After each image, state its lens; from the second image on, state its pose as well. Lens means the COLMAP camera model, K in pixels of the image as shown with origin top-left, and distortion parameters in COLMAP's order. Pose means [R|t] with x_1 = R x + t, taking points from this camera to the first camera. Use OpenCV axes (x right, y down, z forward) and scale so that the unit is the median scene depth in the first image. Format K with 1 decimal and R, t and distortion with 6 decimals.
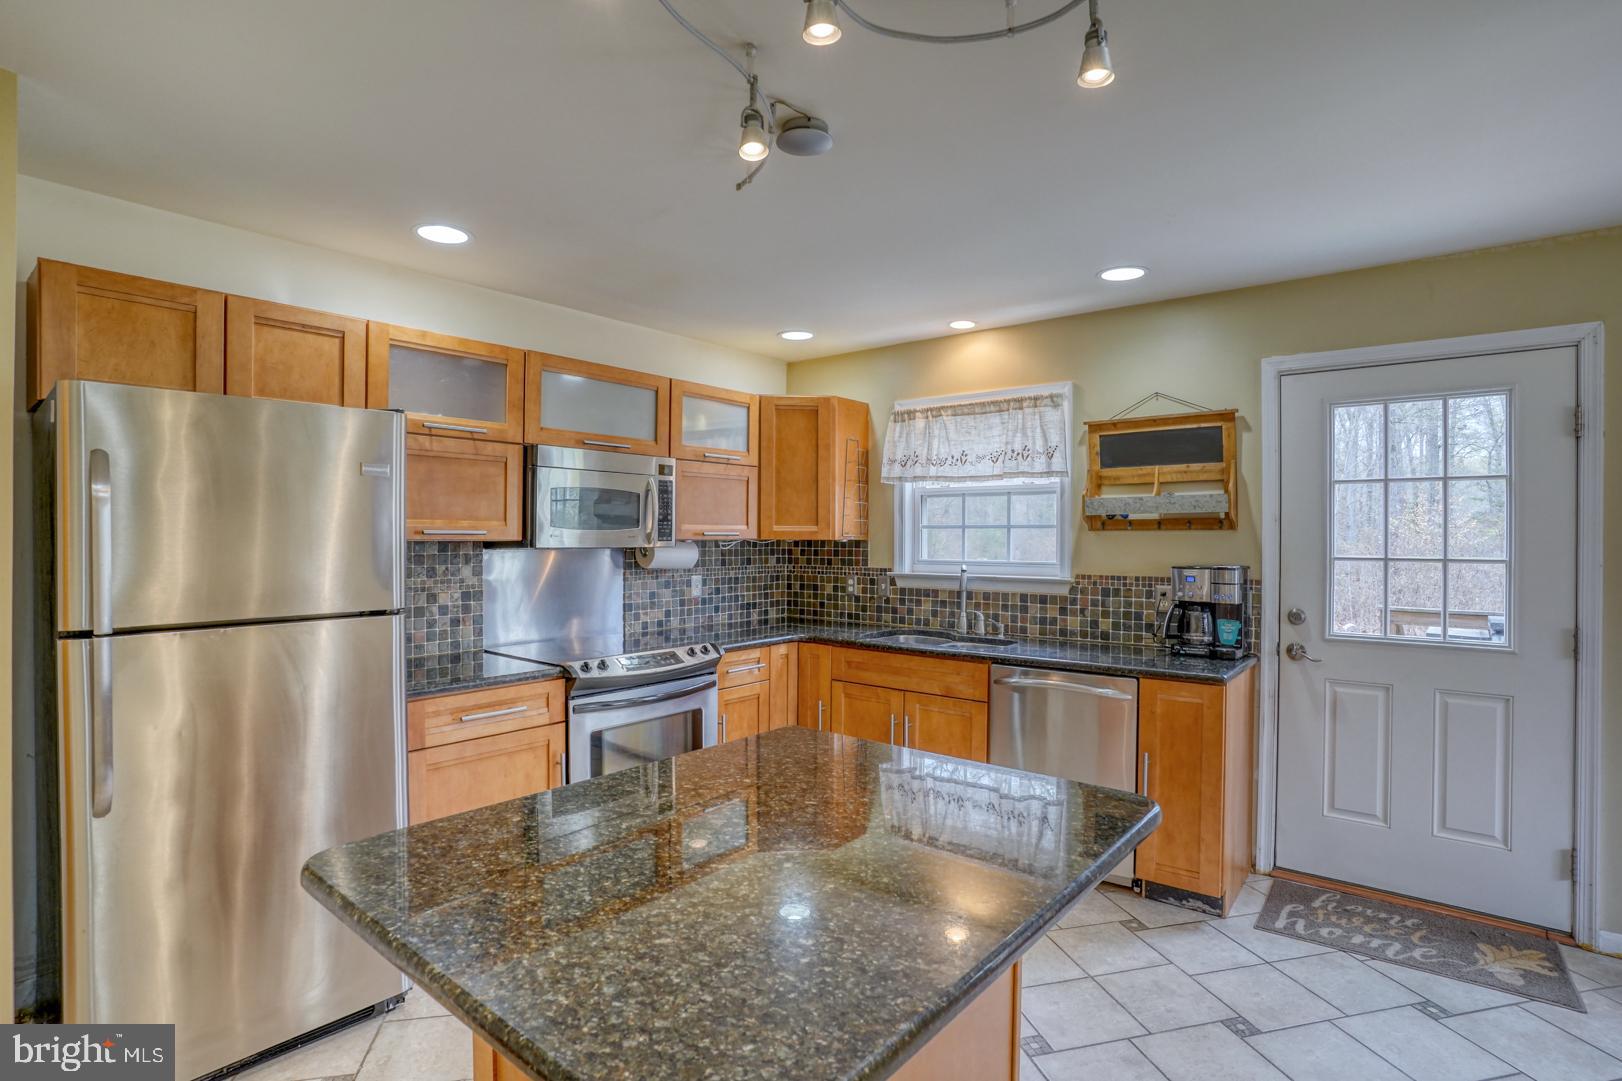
lens RADIAL K [[817.5, 0, 814.2], [0, 817.5, 539.0], [0, 0, 1]] dist [-0.082622, 0.024297]
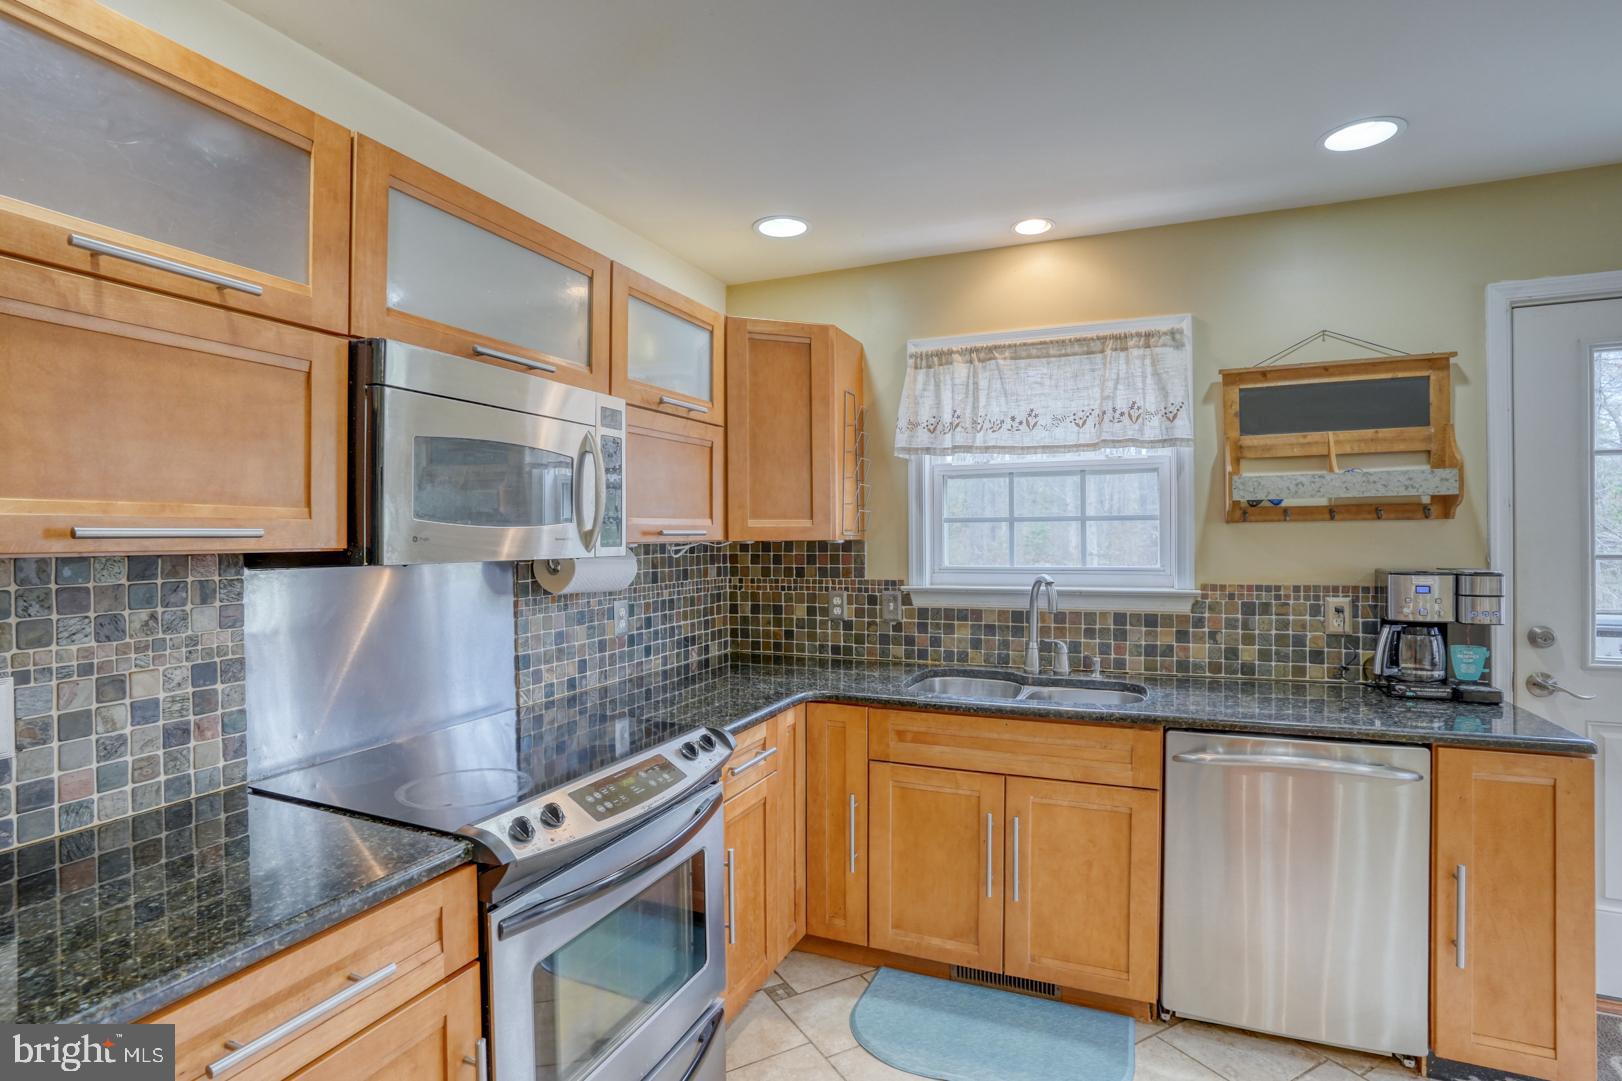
lens RADIAL K [[801.0, 0, 815.0], [0, 801.0, 538.8], [0, 0, 1]] dist [-0.076485, 0.035112]
pose [[0.960437, -0.012027, 0.278238, -0.191633], [0.012096, 0.999926, 0.001469, -0.001389], [-0.278235, 0.001955, 0.960511, 0.419442]]
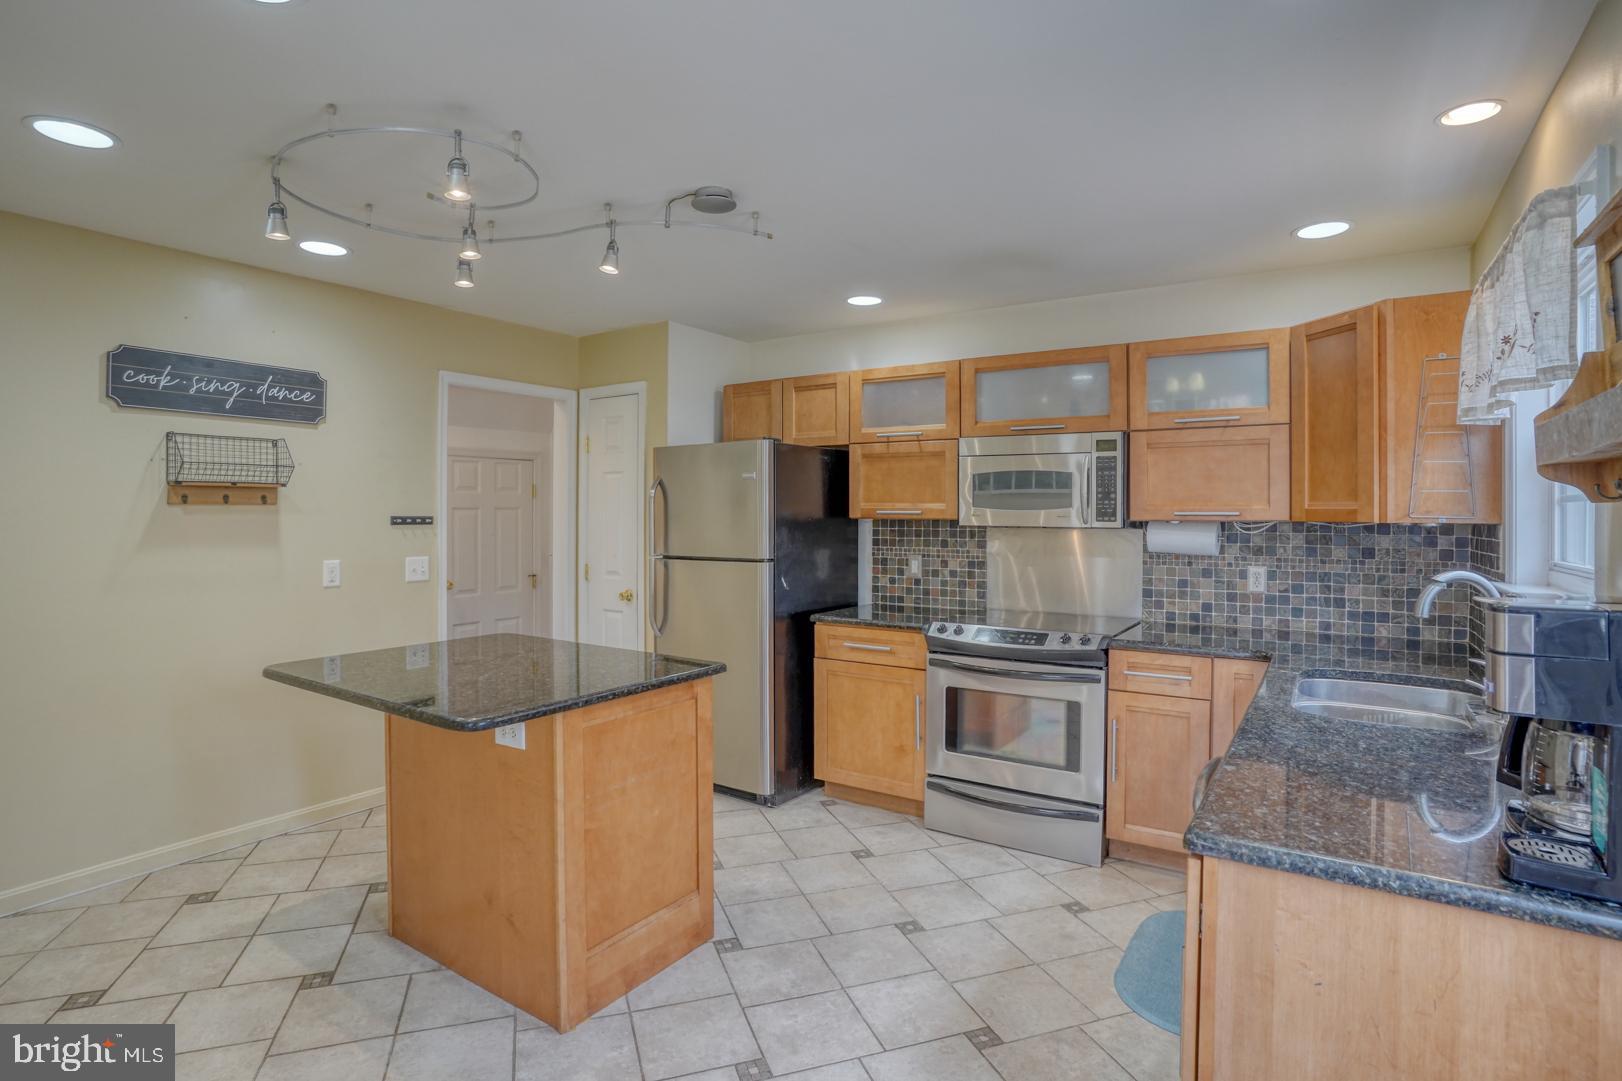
lens RADIAL K [[816.7, 0, 817.4], [0, 816.7, 513.0], [0, 0, 1]] dist [-0.001670, -0.000291]
pose [[0.113501, -0.004550, -0.993528, 0.678553], [-0.007274, 0.999959, -0.005410, 0.000427], [0.993511, 0.007841, 0.113463, 0.538007]]
